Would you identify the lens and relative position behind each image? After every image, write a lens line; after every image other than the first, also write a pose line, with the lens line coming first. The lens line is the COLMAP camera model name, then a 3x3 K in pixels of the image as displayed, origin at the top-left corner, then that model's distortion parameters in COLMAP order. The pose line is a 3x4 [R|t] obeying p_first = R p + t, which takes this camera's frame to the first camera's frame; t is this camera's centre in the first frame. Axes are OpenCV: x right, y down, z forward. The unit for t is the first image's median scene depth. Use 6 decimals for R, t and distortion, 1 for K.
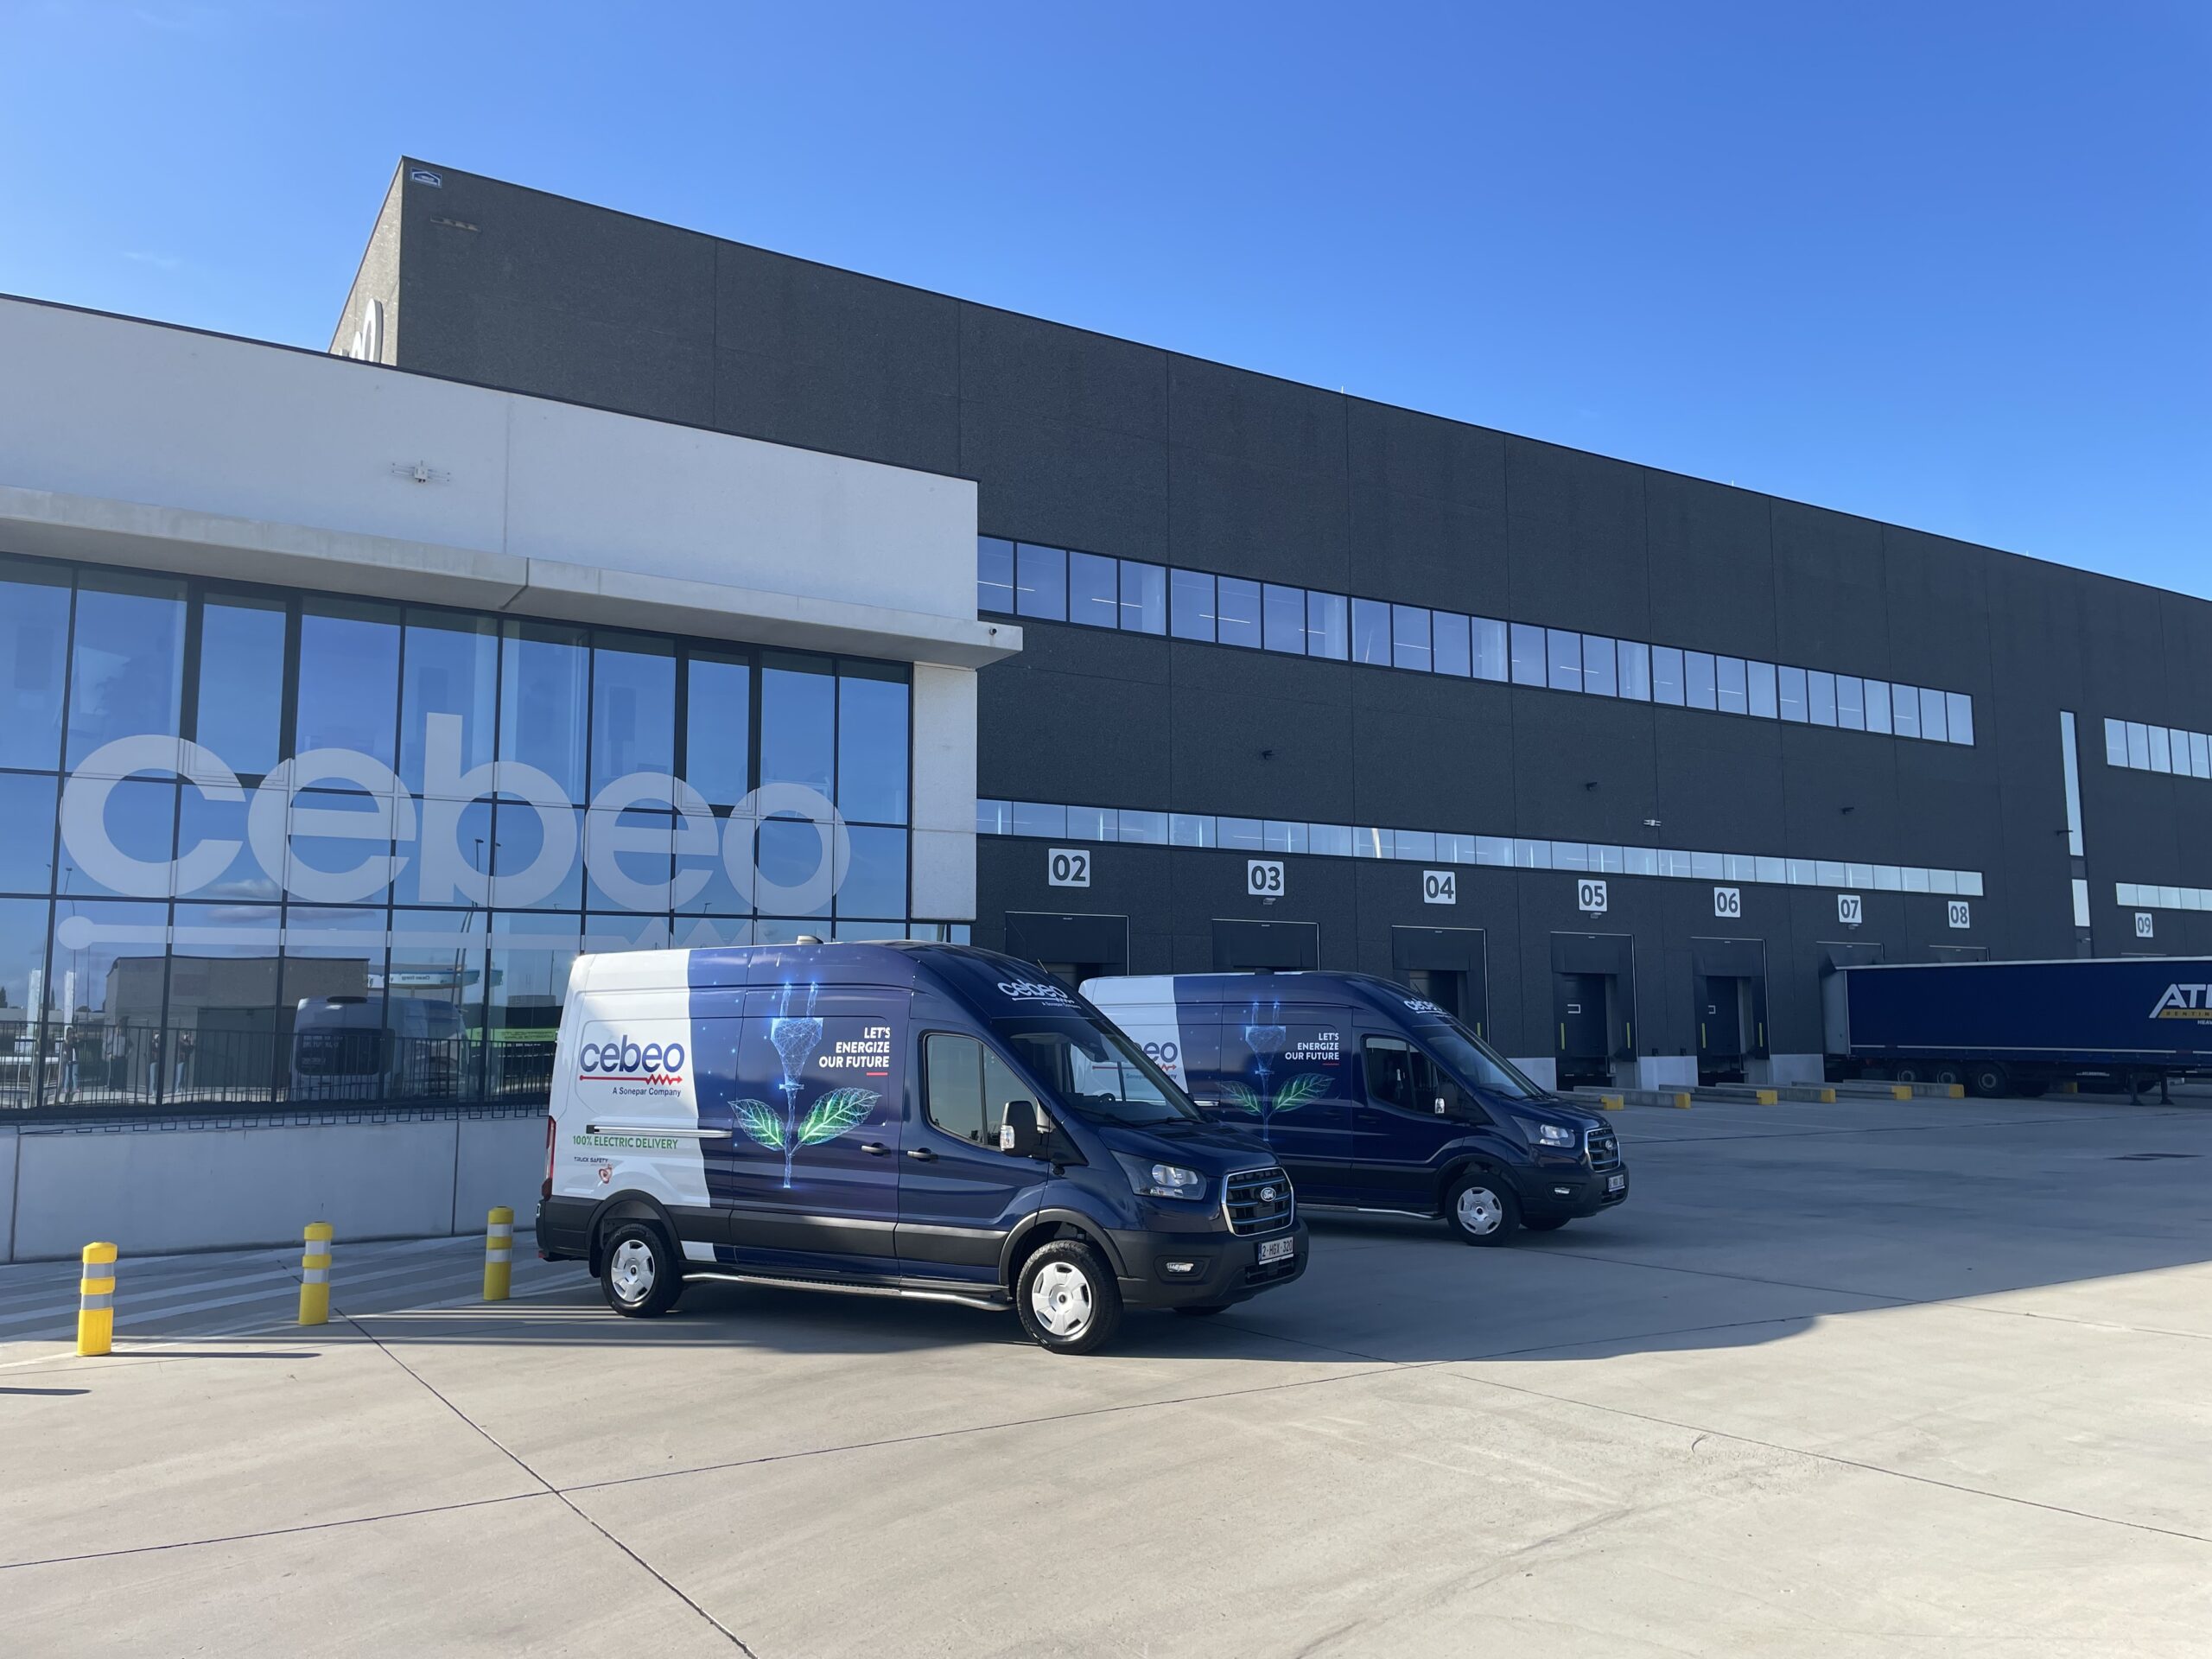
lens RADIAL K [[1663.3, 0, 1113.5], [0, 1663.3, 837.1], [0, 0, 1]] dist [0.099241, -0.121083]
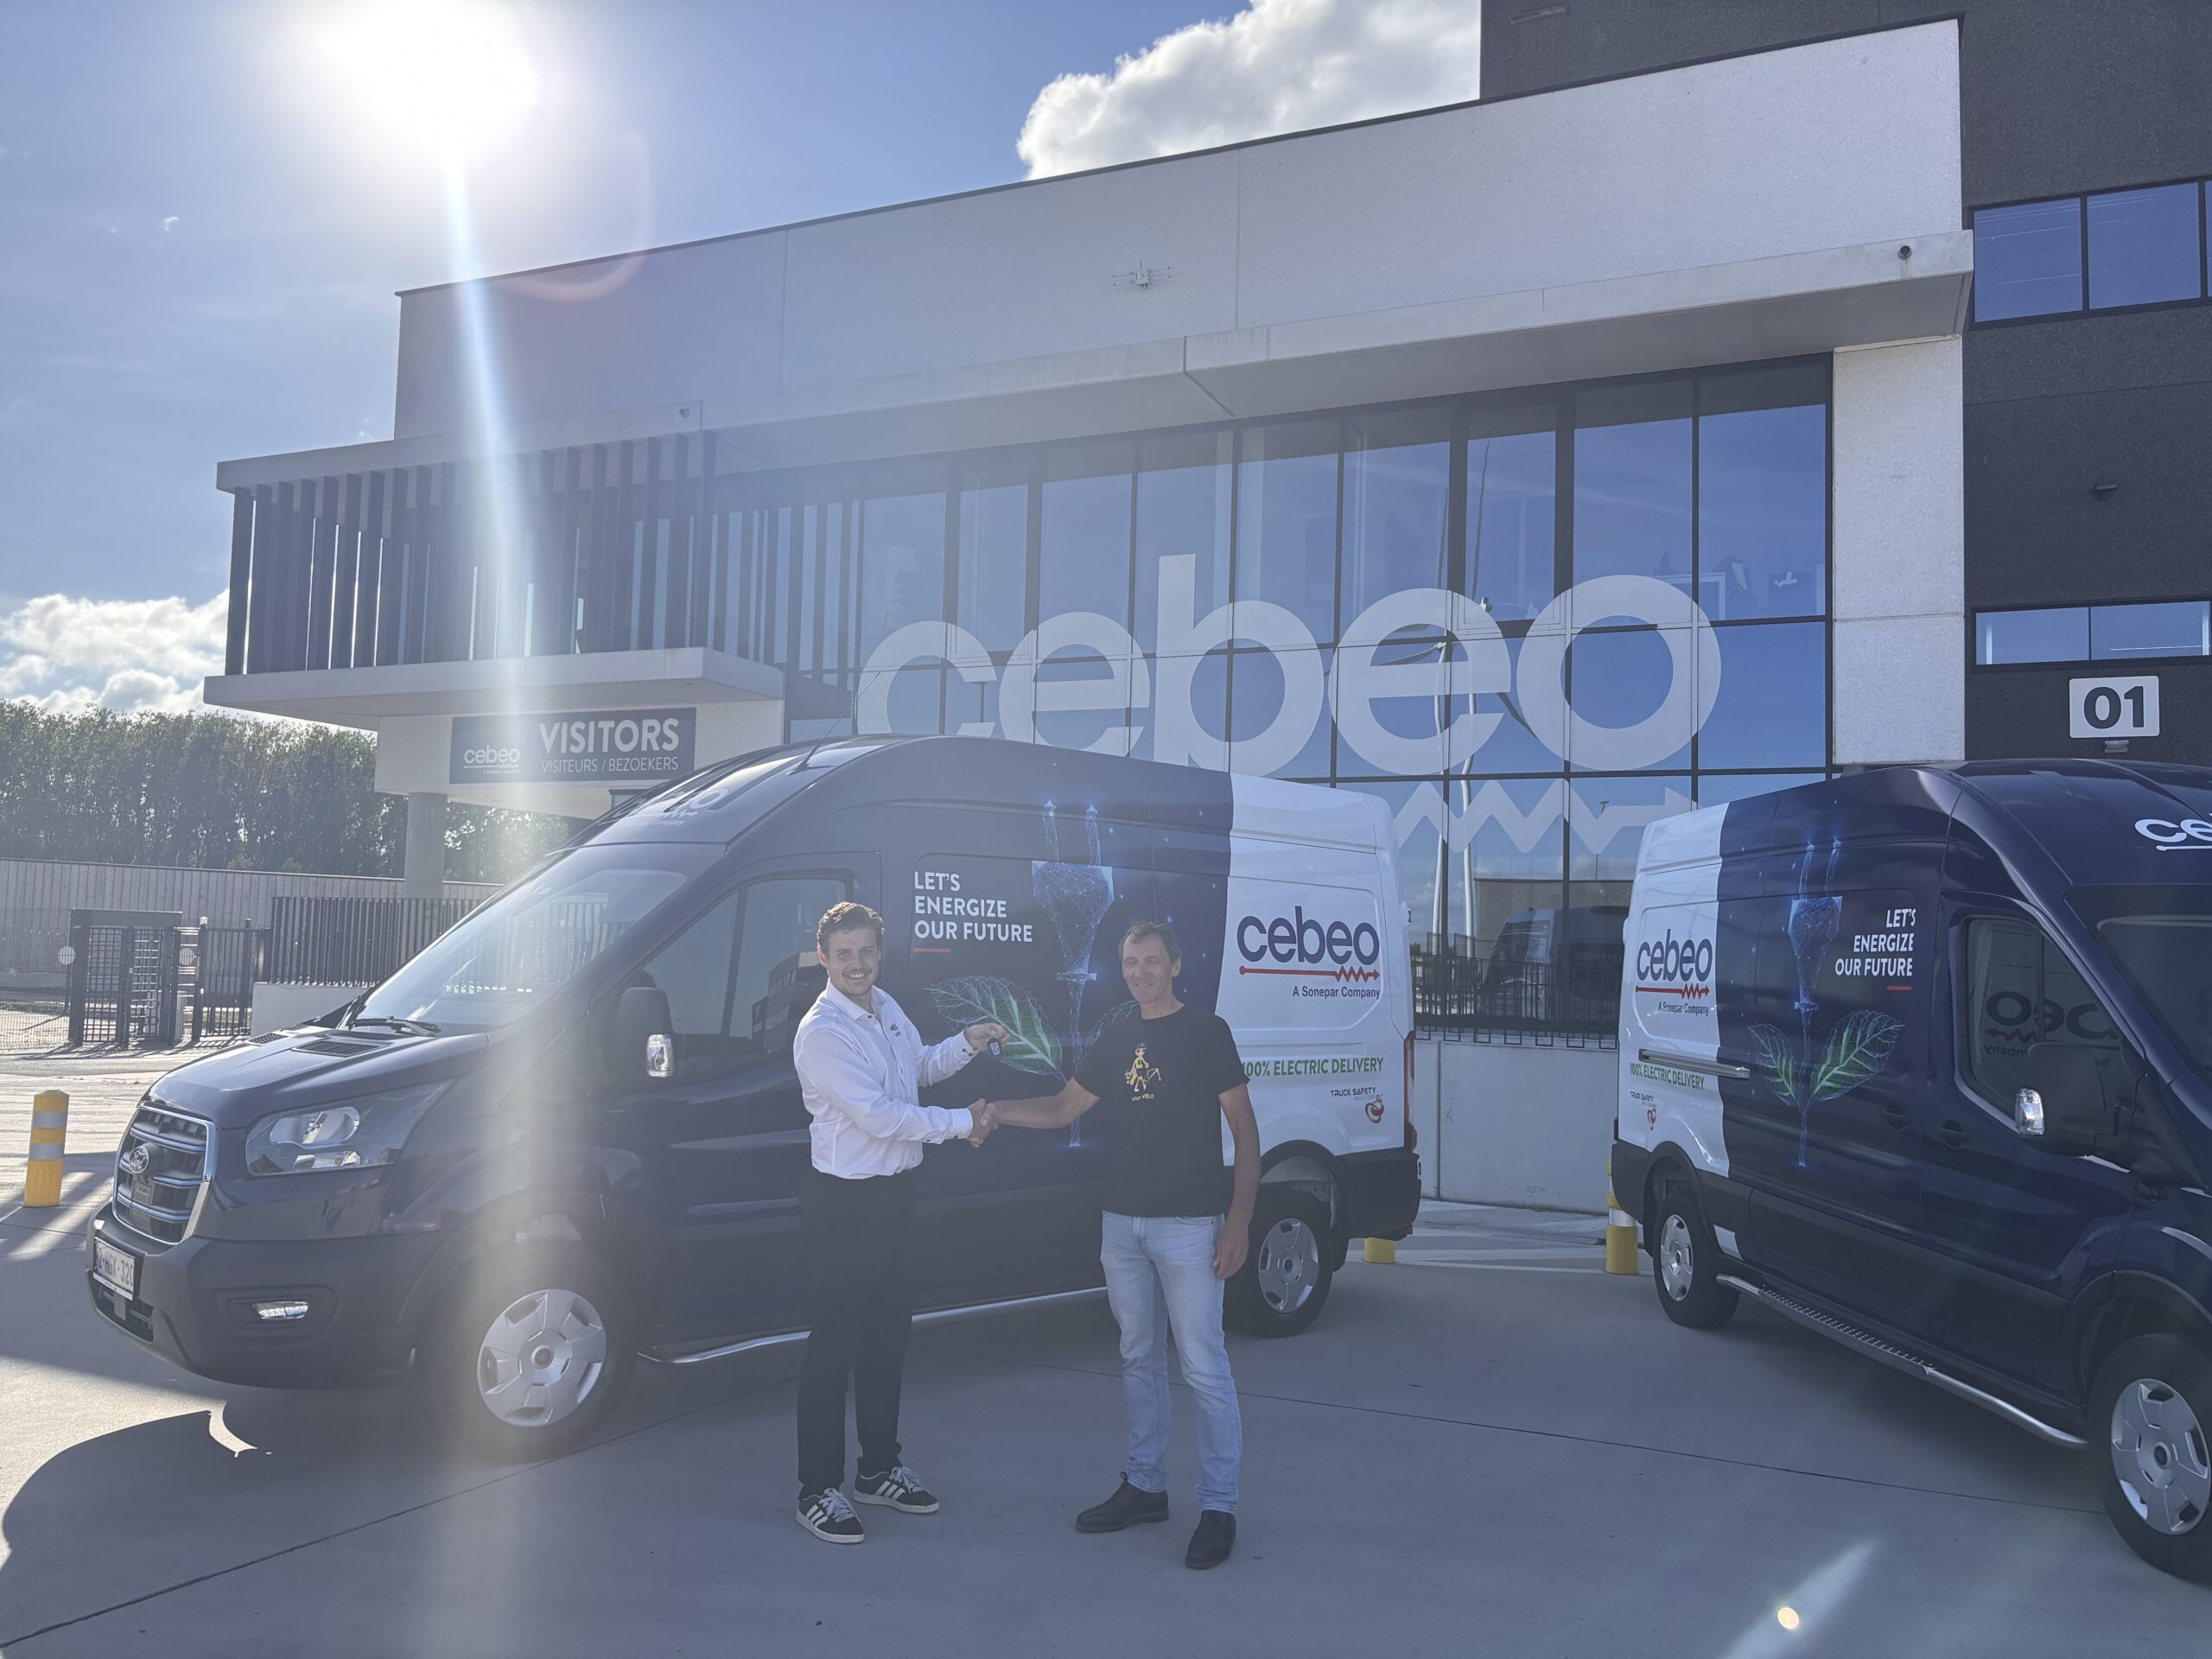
lens RADIAL K [[1671.4, 0, 1109.7], [0, 1671.4, 838.7], [0, 0, 1]] dist [0.044830, -0.049720]
pose [[0.573057, -0.038795, -0.818597, 0.252013], [0.062465, 0.998041, -0.003570, 0.066513], [0.817131, -0.049087, 0.574358, 0.456540]]
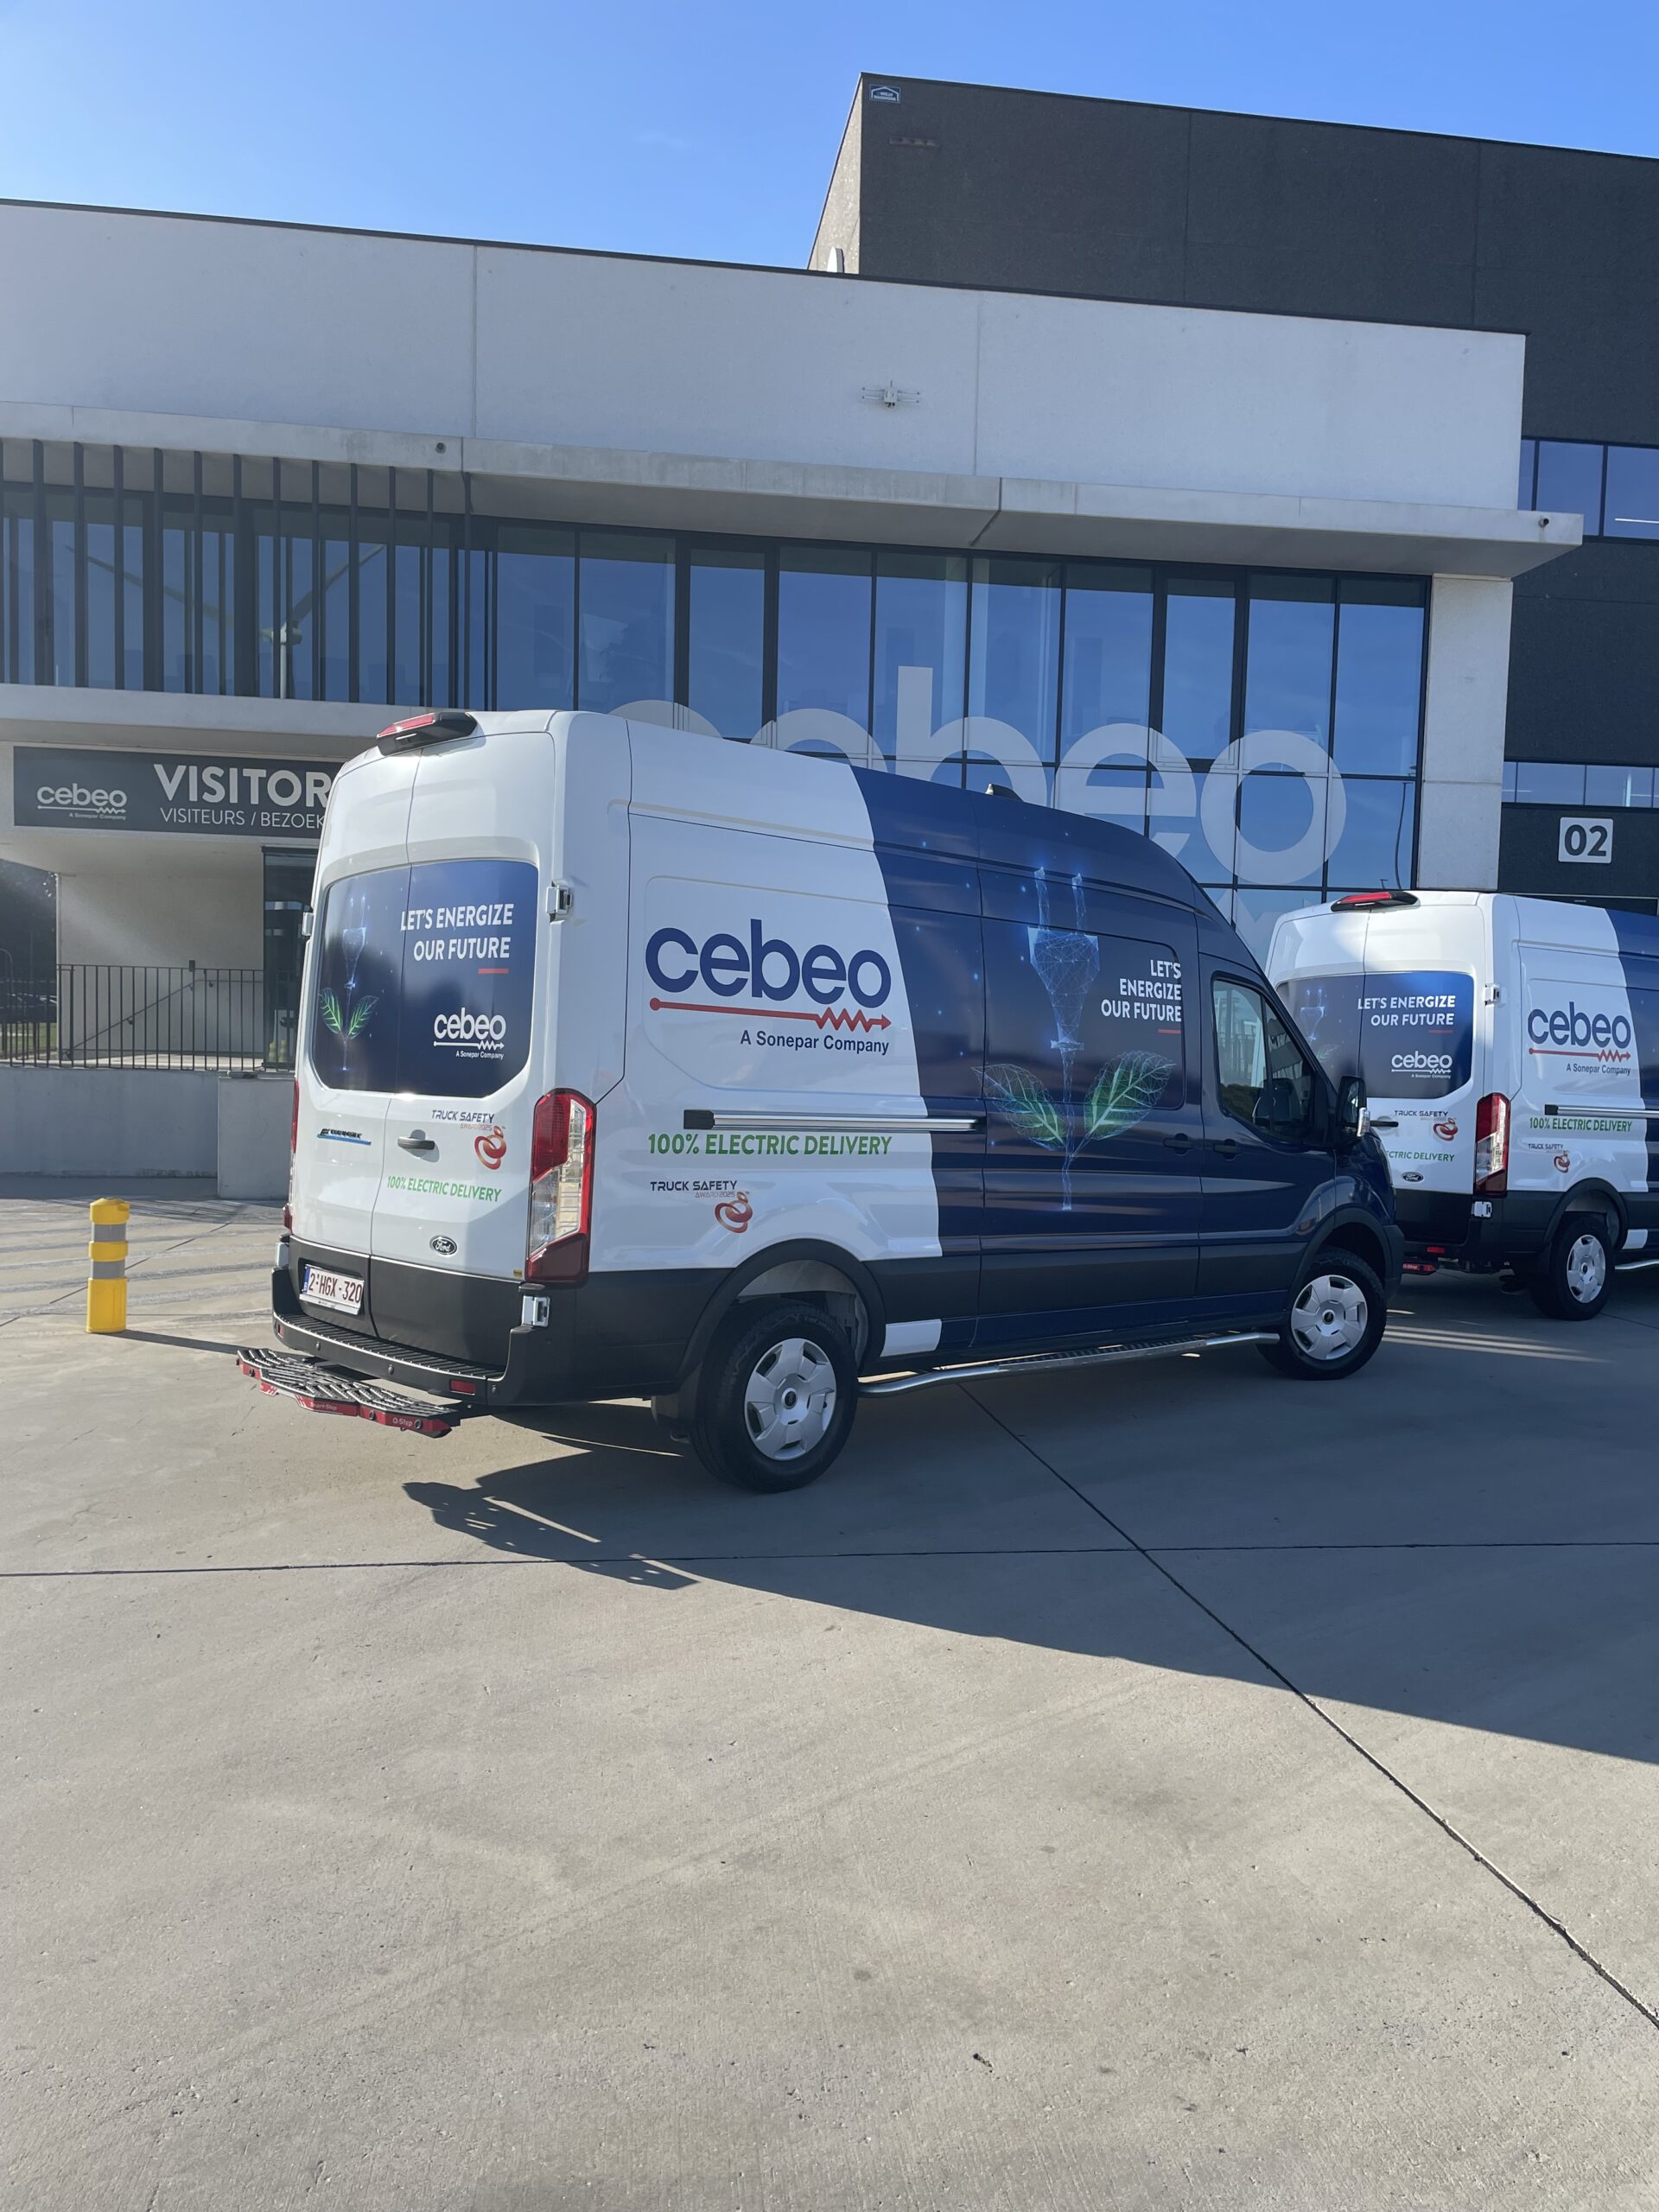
lens RADIAL K [[1663.3, 0, 849.6], [0, 1663.3, 1109.7], [0, 0, 1]] dist [0.099241, -0.121083]
pose [[0.919702, 0.045535, -0.389968, -0.051578], [0.017276, 0.987596, 0.156062, 0.023201], [0.392237, -0.150268, 0.907507, 0.093892]]
